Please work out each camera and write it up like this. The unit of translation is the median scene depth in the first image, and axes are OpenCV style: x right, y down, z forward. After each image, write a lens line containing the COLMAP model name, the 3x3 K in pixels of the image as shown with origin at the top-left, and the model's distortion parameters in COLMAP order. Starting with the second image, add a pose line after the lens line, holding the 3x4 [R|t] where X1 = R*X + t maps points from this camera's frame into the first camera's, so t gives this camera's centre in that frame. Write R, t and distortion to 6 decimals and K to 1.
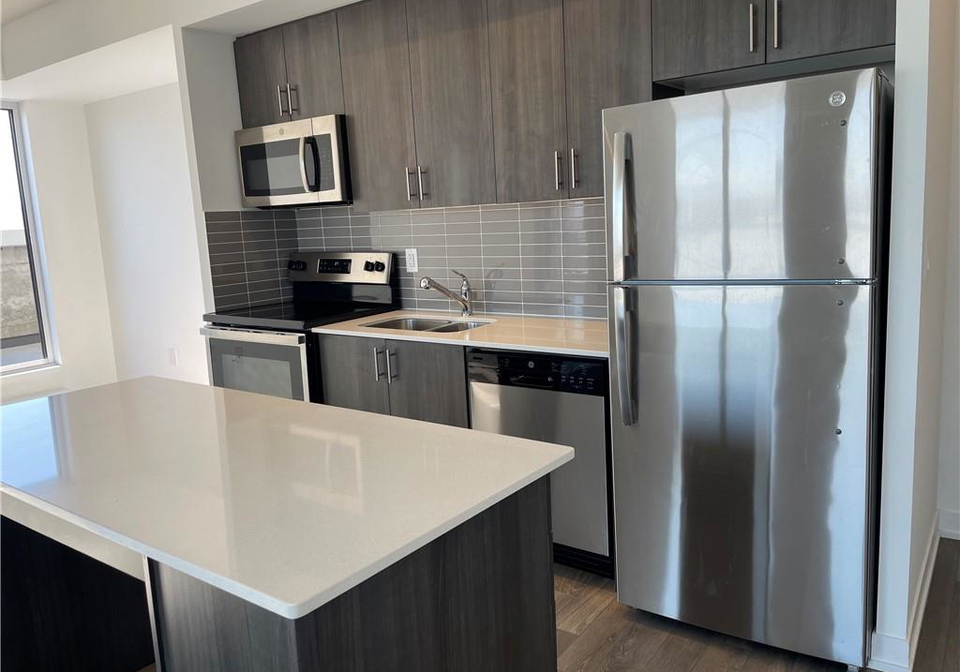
lens RADIAL K [[707.8, 0, 510.6], [0, 707.8, 335.9], [0, 0, 1]] dist [0.121440, -0.153808]
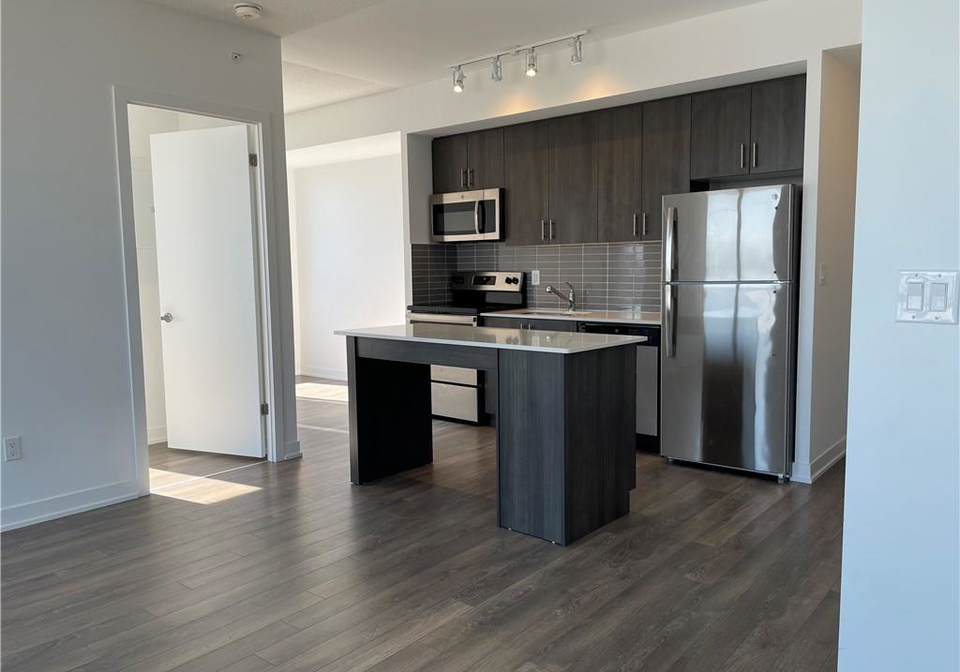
lens RADIAL K [[707.8, 0, 510.6], [0, 707.8, 335.9], [0, 0, 1]] dist [0.121440, -0.153808]
pose [[0.996994, 0.043857, -0.063869, -0.094332], [-0.048088, 0.996642, -0.066280, 0.141042], [0.060748, 0.069152, 0.995755, -0.613977]]
